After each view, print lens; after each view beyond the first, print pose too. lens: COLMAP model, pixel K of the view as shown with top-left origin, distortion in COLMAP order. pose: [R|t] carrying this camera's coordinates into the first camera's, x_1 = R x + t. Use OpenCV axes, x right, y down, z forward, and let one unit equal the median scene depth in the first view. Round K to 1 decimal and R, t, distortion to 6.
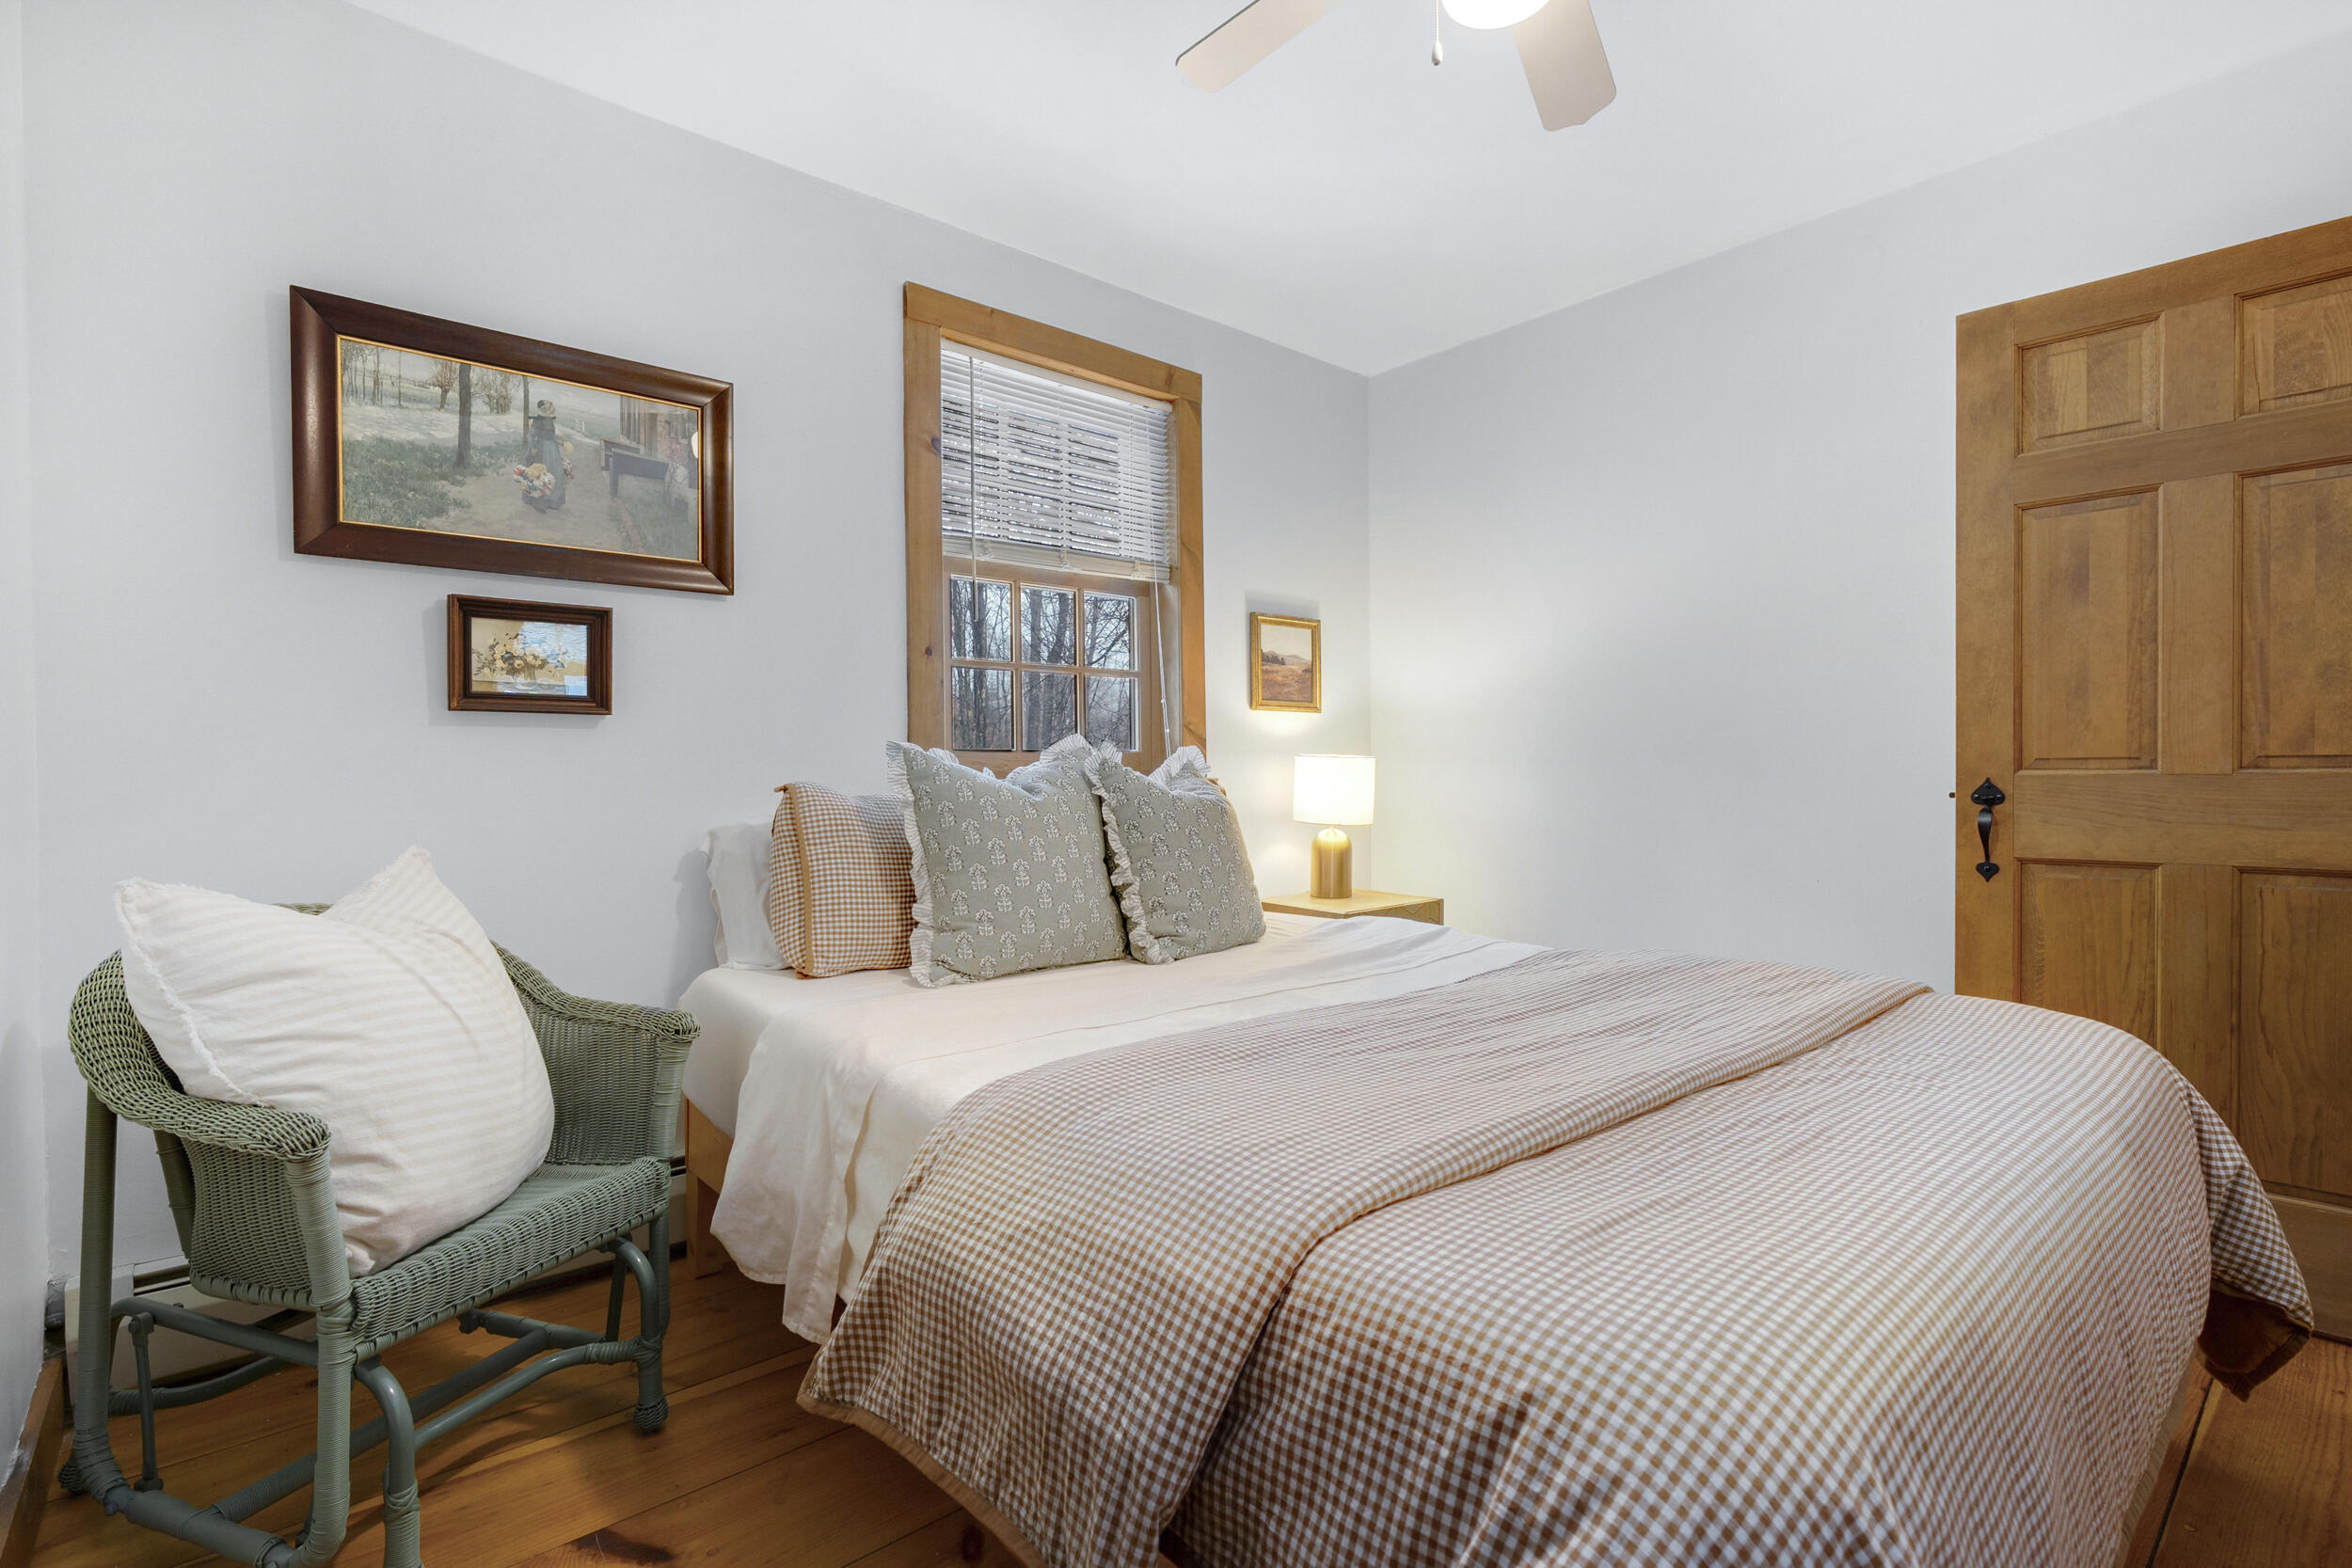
lens RADIAL K [[1122.6, 0, 1173.5], [0, 1122.6, 763.3], [0, 0, 1]] dist [-0.009877, 0.003098]
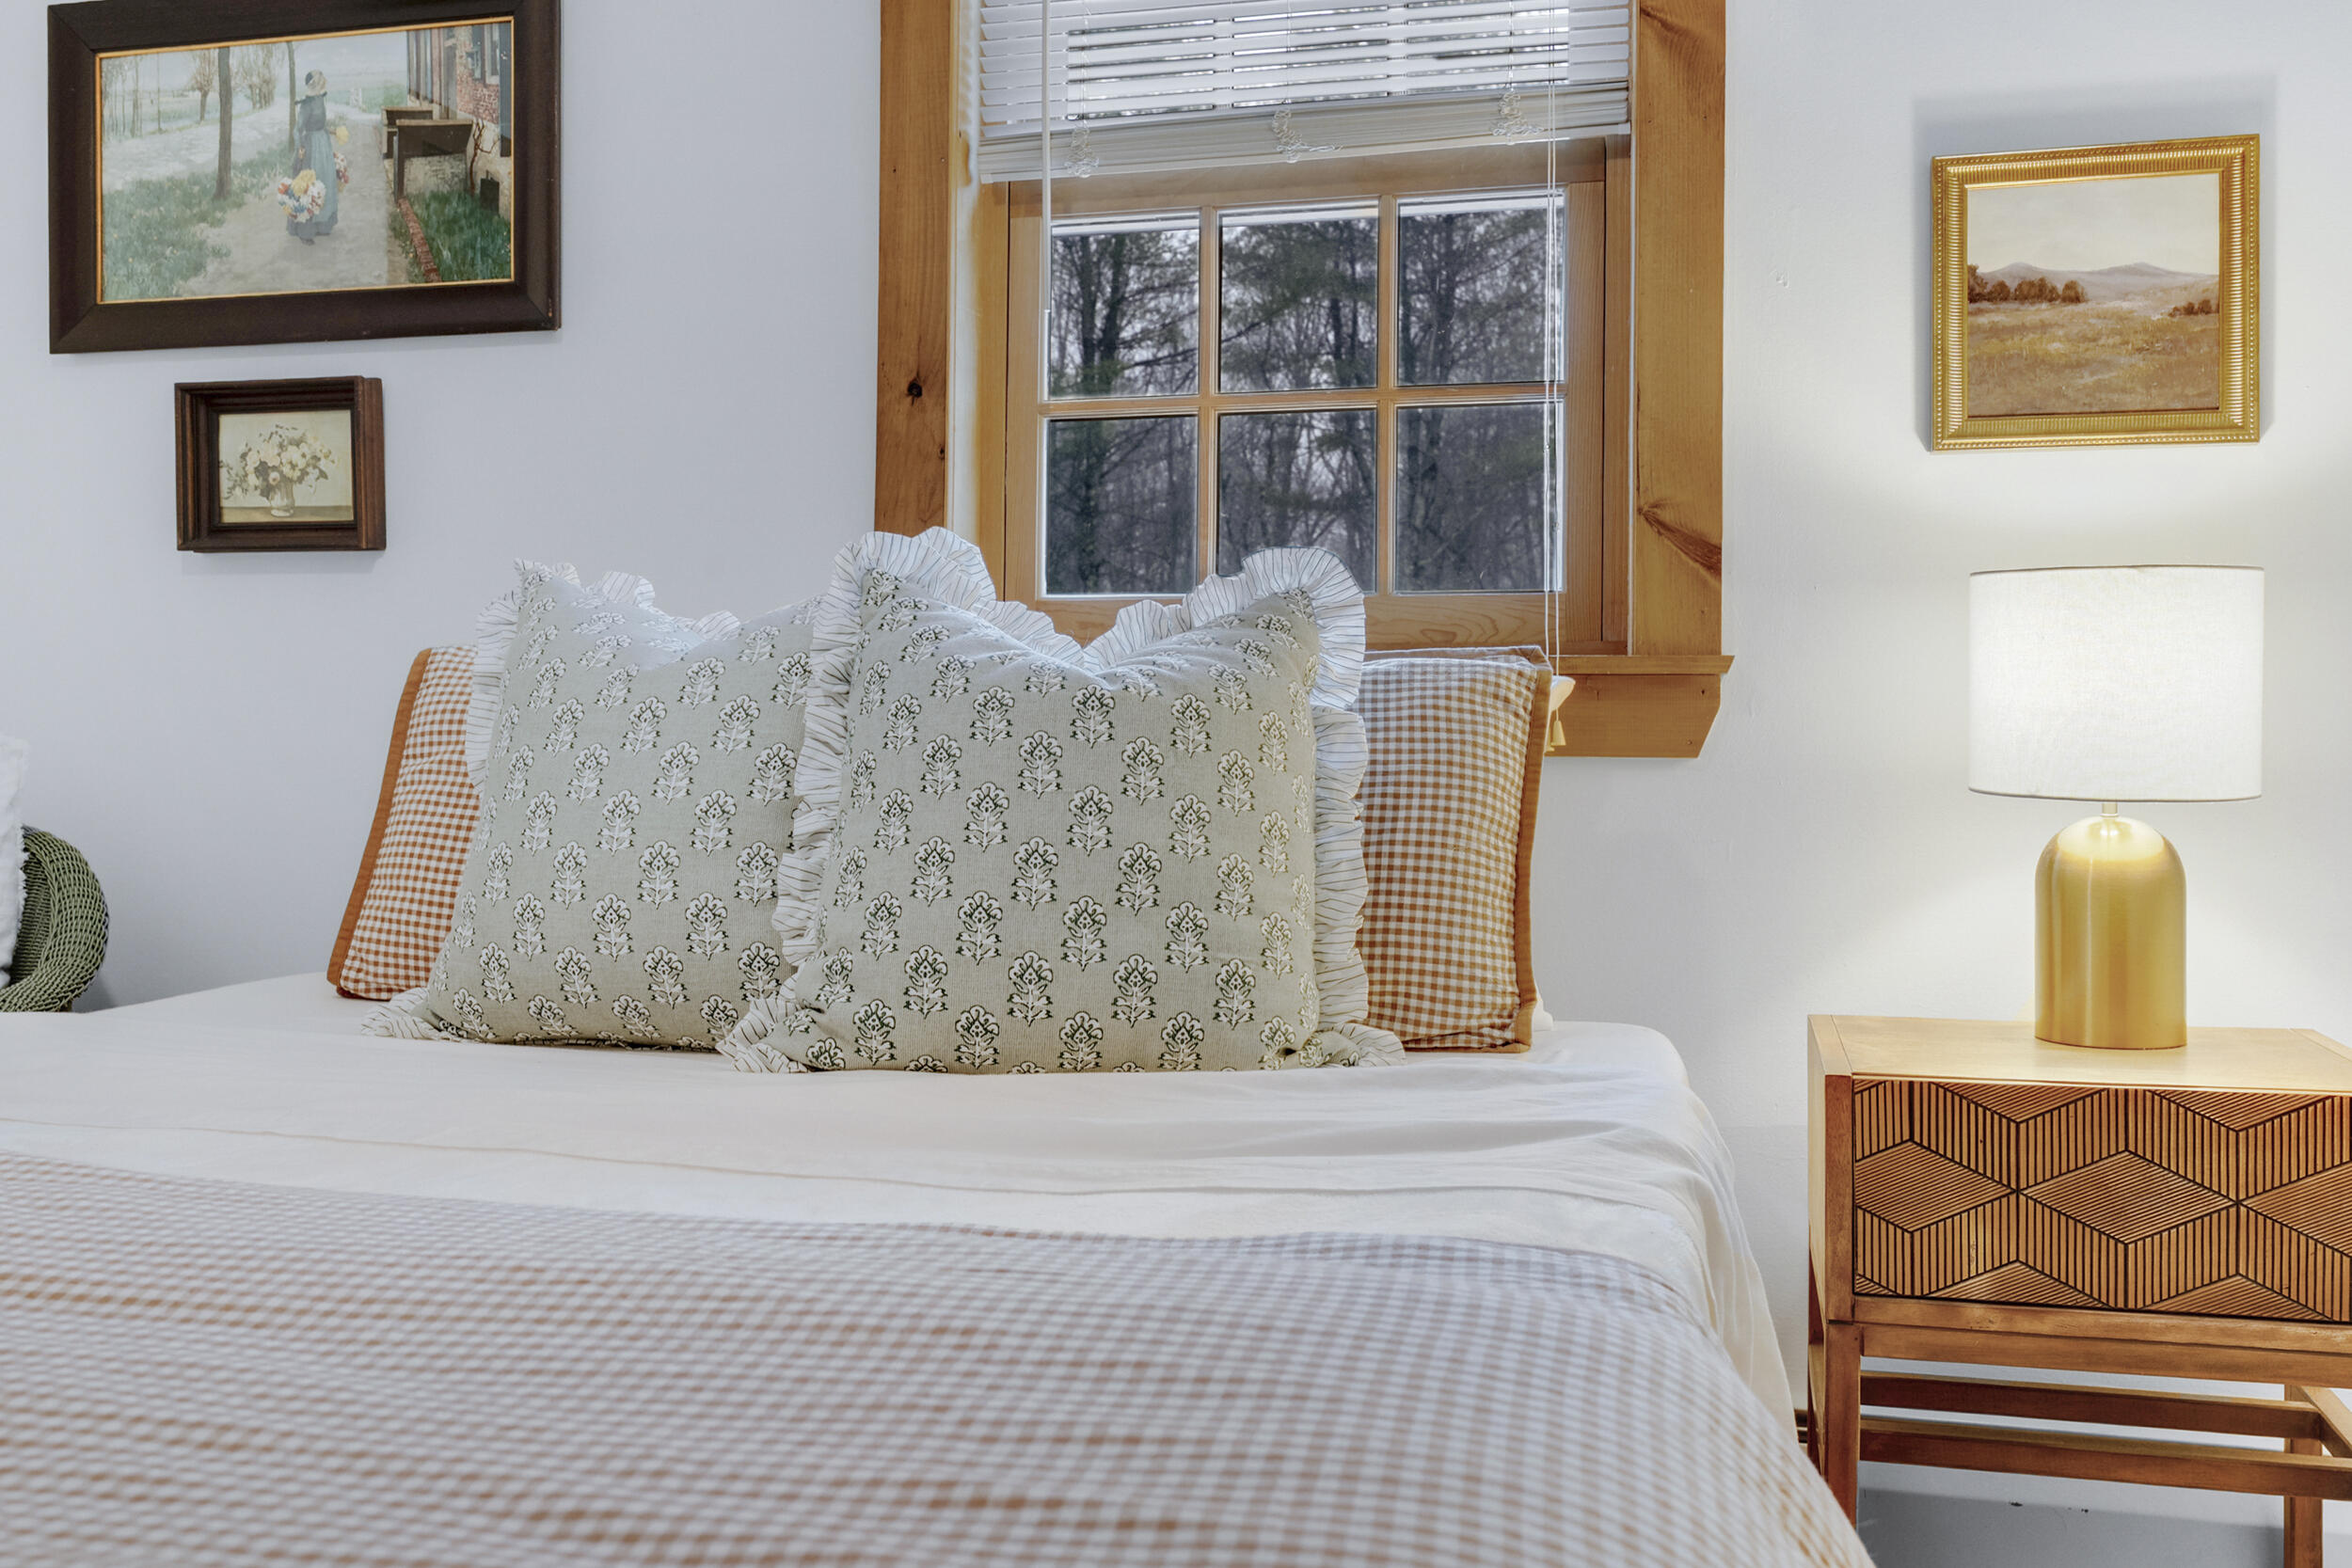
lens RADIAL K [[2052.8, 0, 1178.6], [0, 2052.8, 741.9], [0, 0, 1]] dist [0.011489, -0.015329]
pose [[0.561715, -0.002881, -0.827326, 0.717287], [-0.009190, 0.999911, -0.009722, 0.073814], [0.827280, 0.013064, 0.561638, 0.755984]]
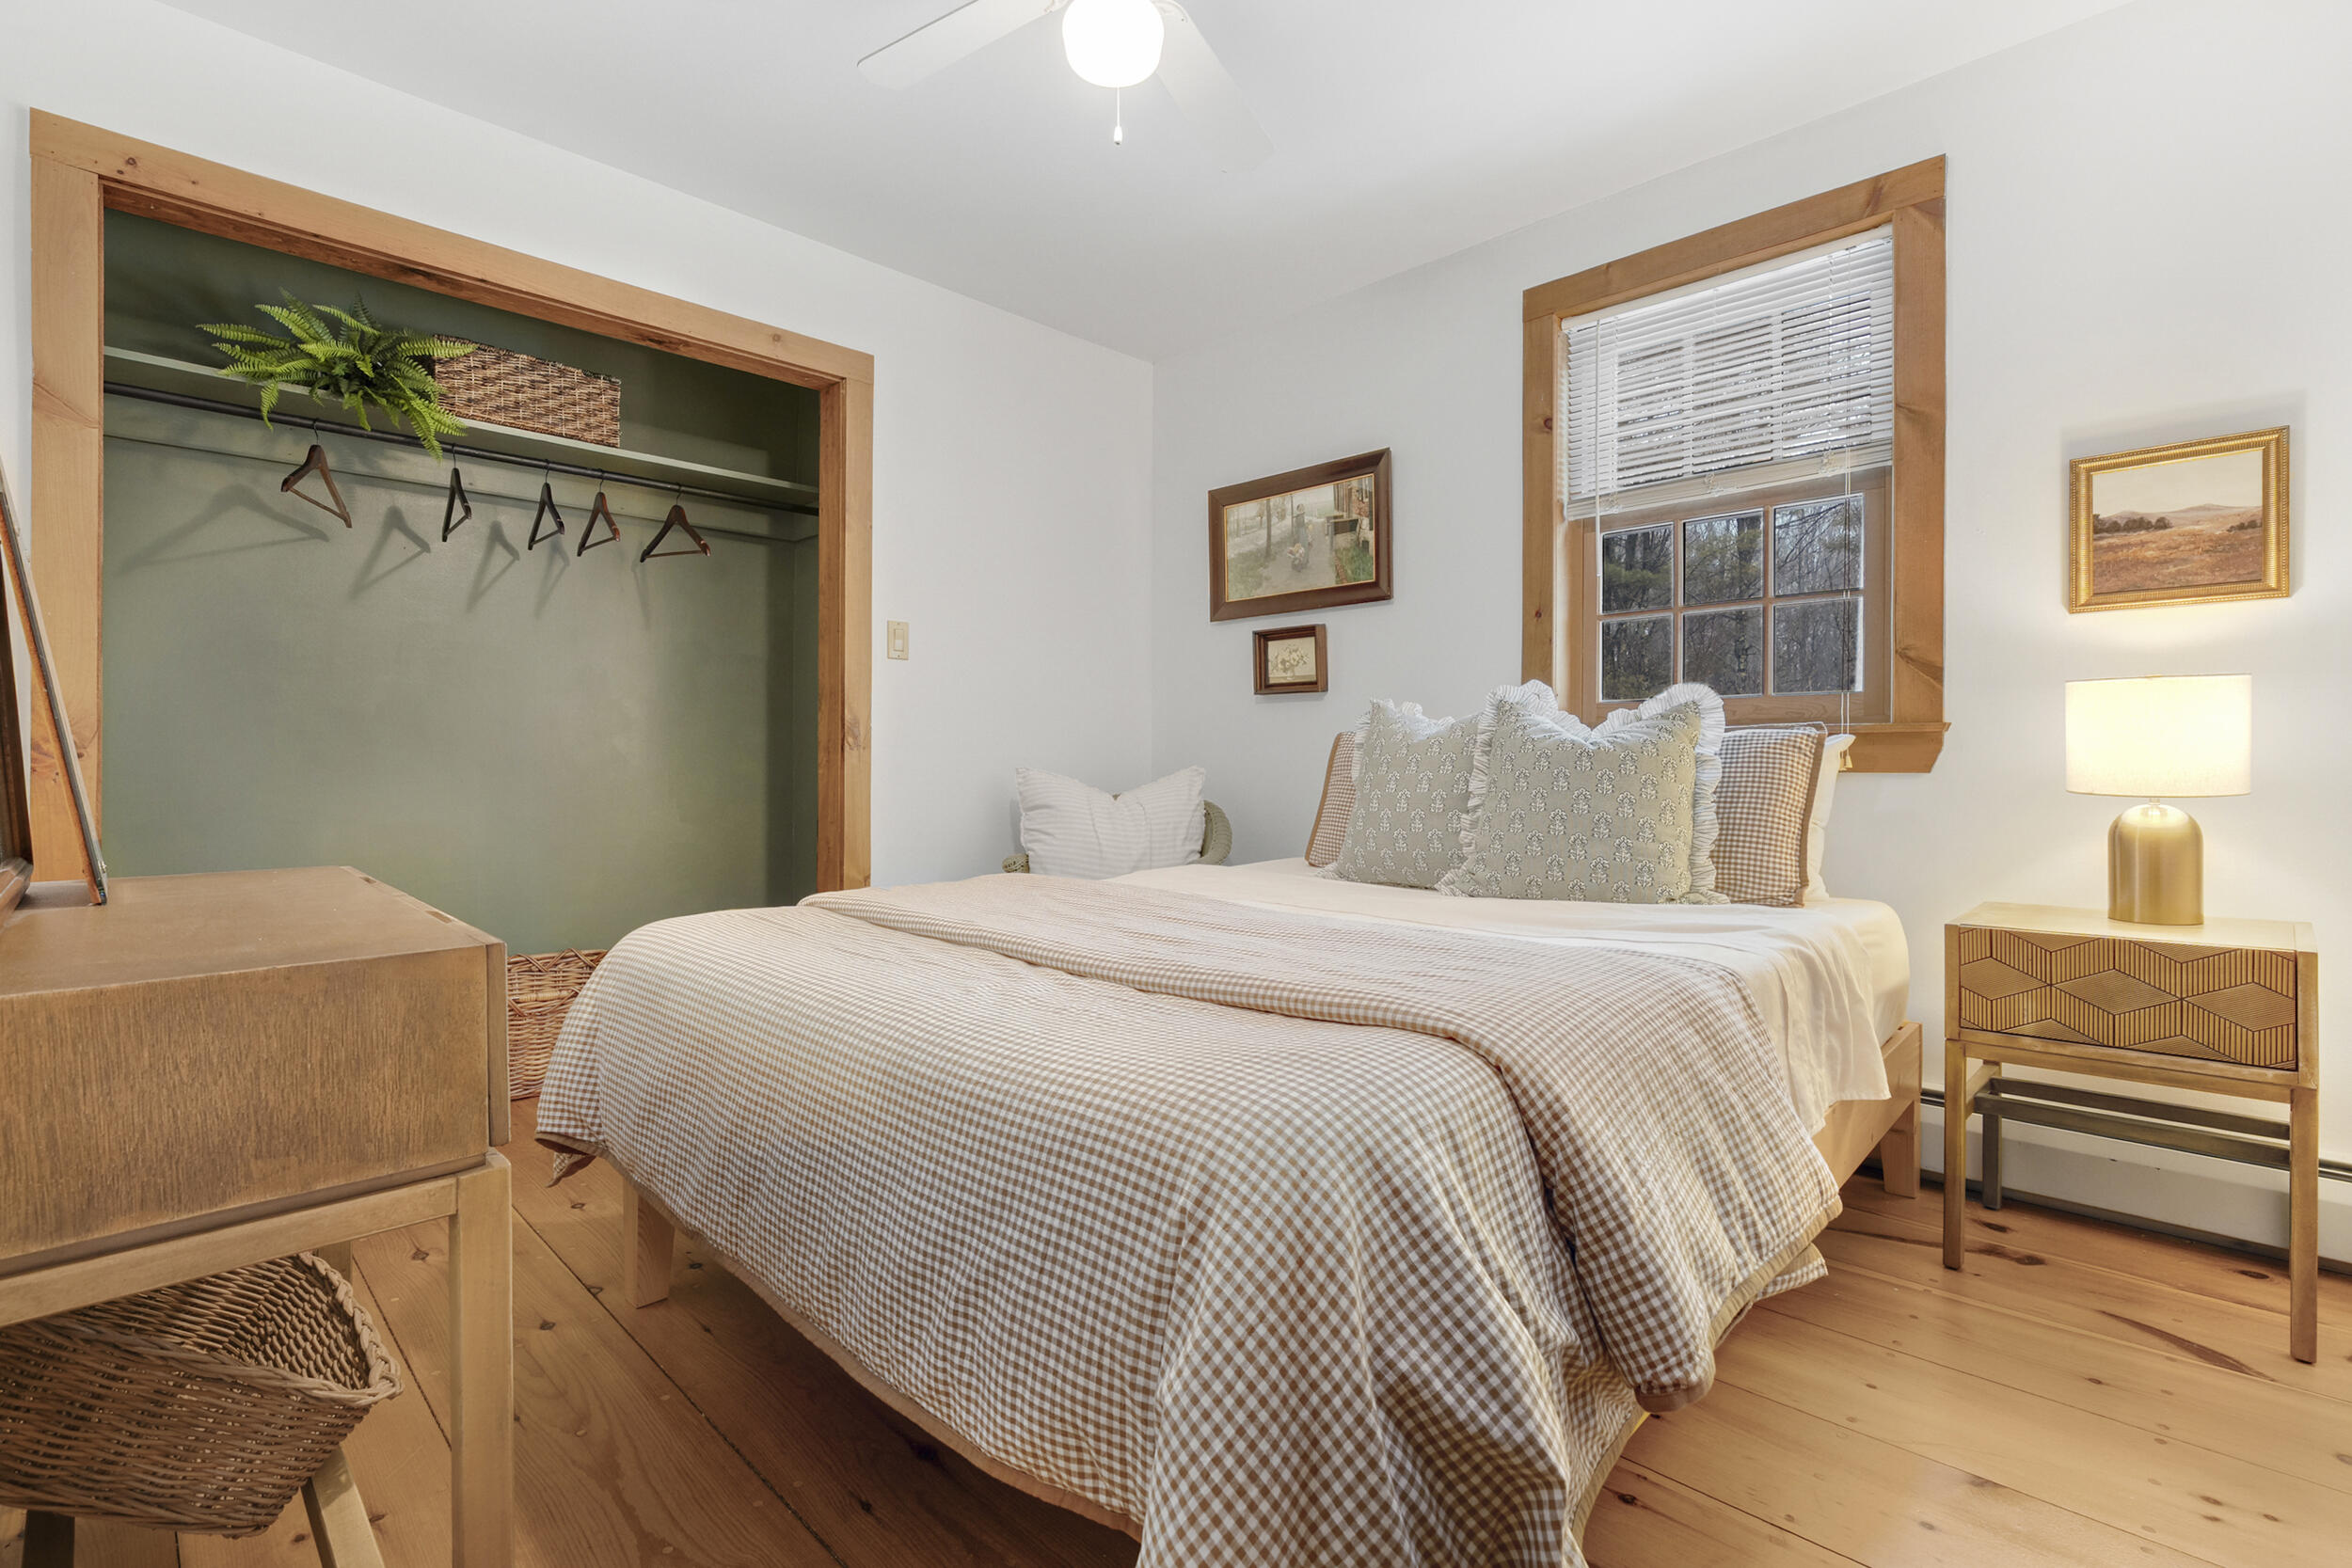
lens RADIAL K [[1084.2, 0, 1176.9], [0, 1084.2, 776.3], [0, 0, 1]] dist [-0.009046, 0.002751]
pose [[0.065092, 0.012006, -0.997807, 1.041076], [0.000123, 0.999928, 0.012040, 0.059897], [0.997879, -0.000906, 0.065086, 0.719984]]
